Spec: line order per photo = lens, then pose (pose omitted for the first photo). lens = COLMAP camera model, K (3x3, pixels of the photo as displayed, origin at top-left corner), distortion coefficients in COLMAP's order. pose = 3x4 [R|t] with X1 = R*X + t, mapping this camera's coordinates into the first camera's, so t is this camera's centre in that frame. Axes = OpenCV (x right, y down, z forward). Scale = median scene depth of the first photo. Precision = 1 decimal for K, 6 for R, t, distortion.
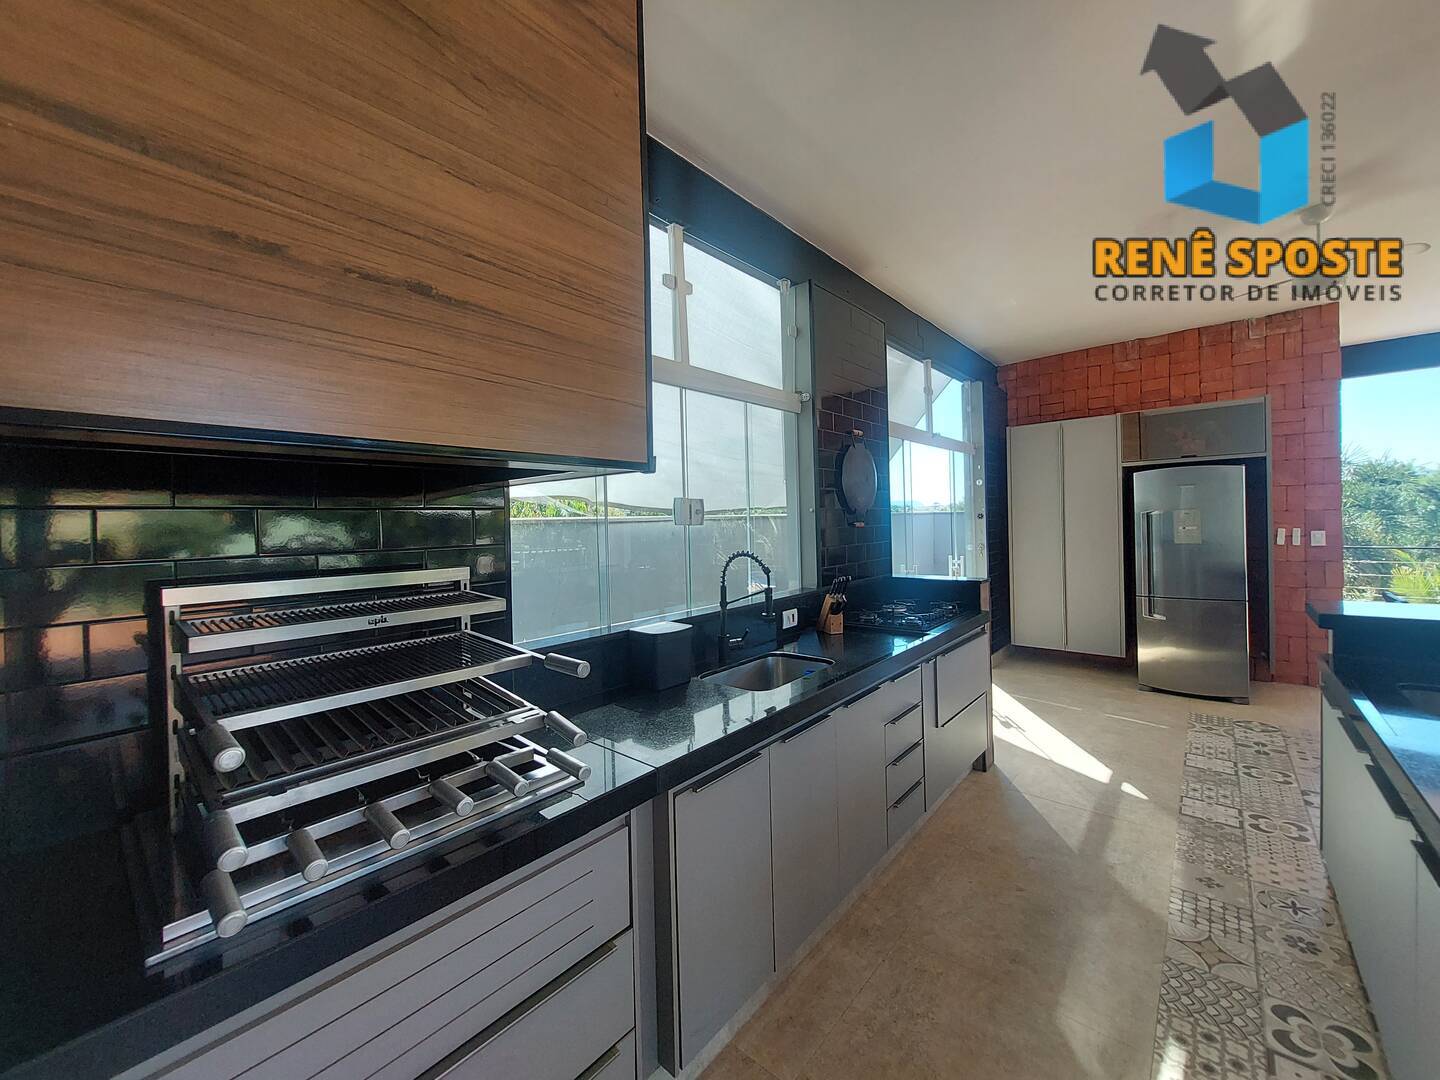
lens RADIAL K [[566.5, 0, 708.6], [0, 566.5, 530.3], [0, 0, 1]] dist [0.004762, -0.003901]
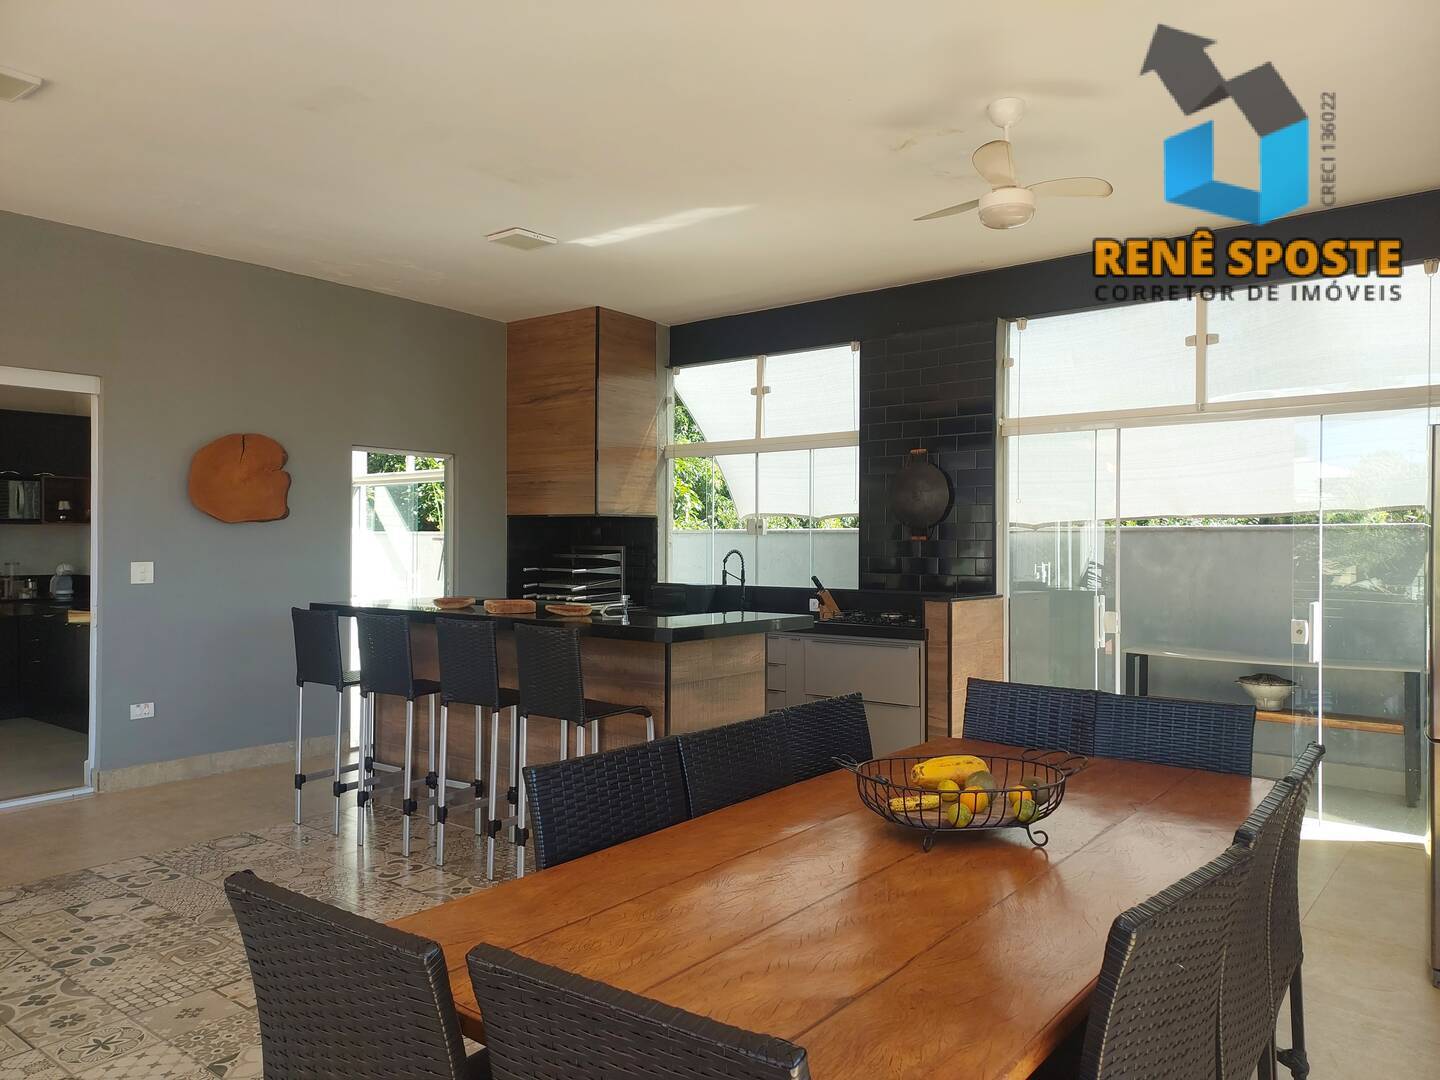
lens RADIAL K [[1021.5, 0, 720.0], [0, 1021.5, 540.0], [0, 0, 1]] dist [0.002213, 0.000340]
pose [[0.058348, 0.016091, -0.998167, 2.403655], [-0.022171, 0.999644, 0.014819, -0.028943], [0.998050, 0.021266, 0.058684, 0.574250]]
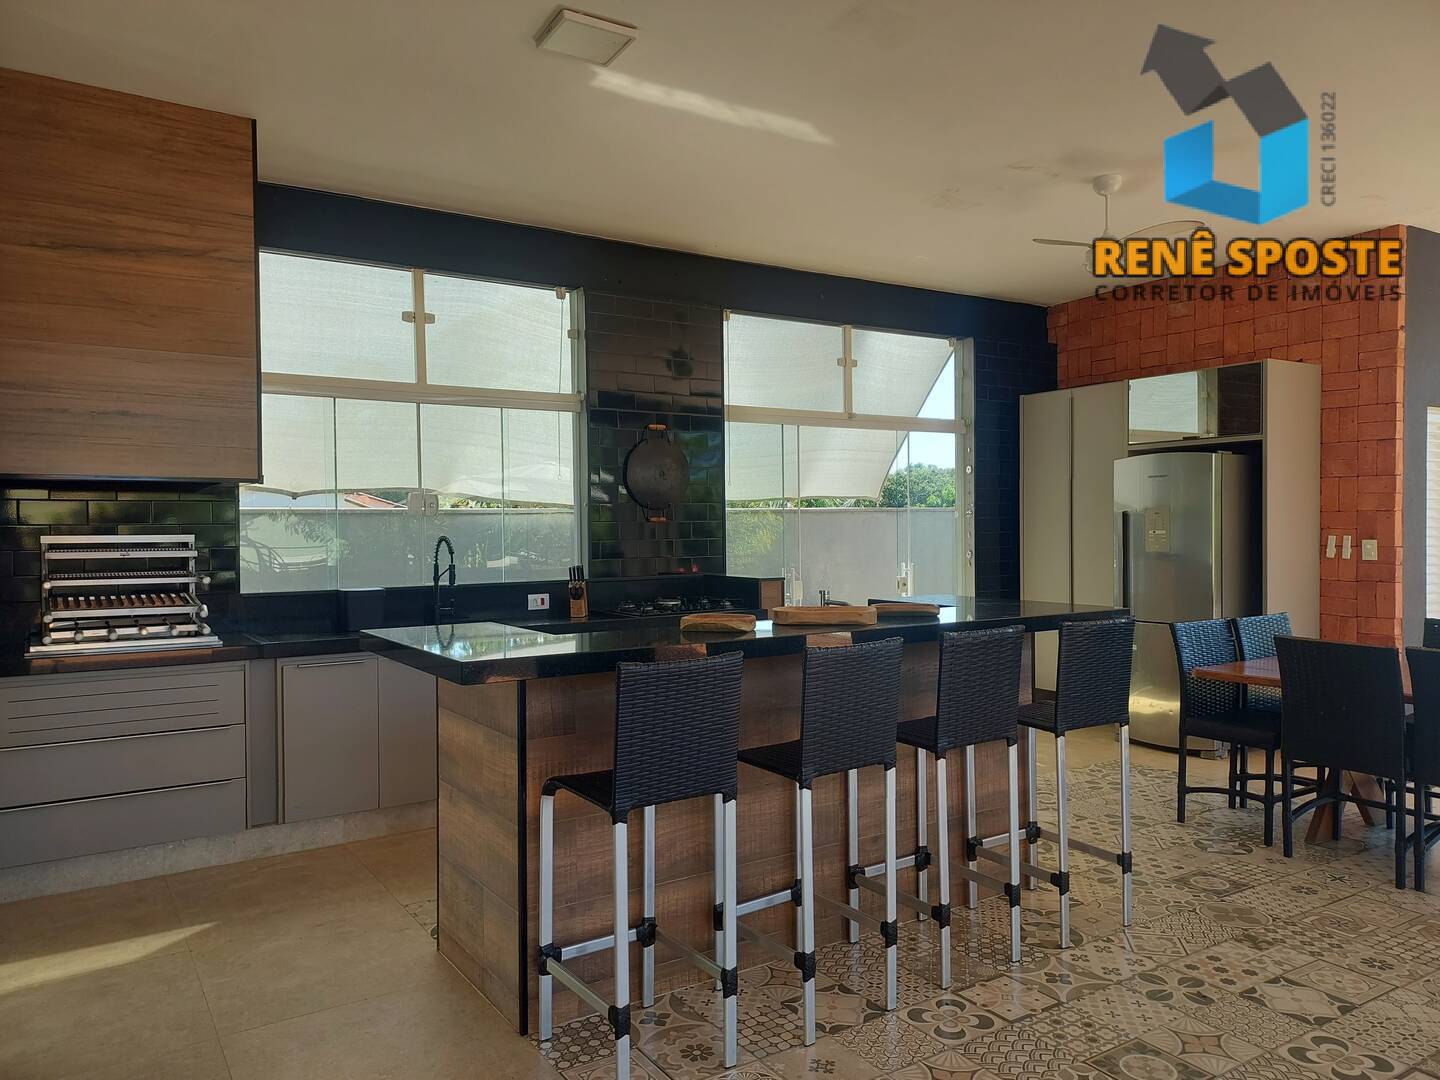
lens RADIAL K [[1053.8, 0, 722.5], [0, 1053.8, 546.1], [0, 0, 1]] dist [0.051105, 0.000011]
pose [[0.965217, 0.021791, -0.260541, 0.963389], [-0.019447, 0.999744, 0.011572, 0.014497], [0.260727, -0.006102, 0.965393, -0.841599]]
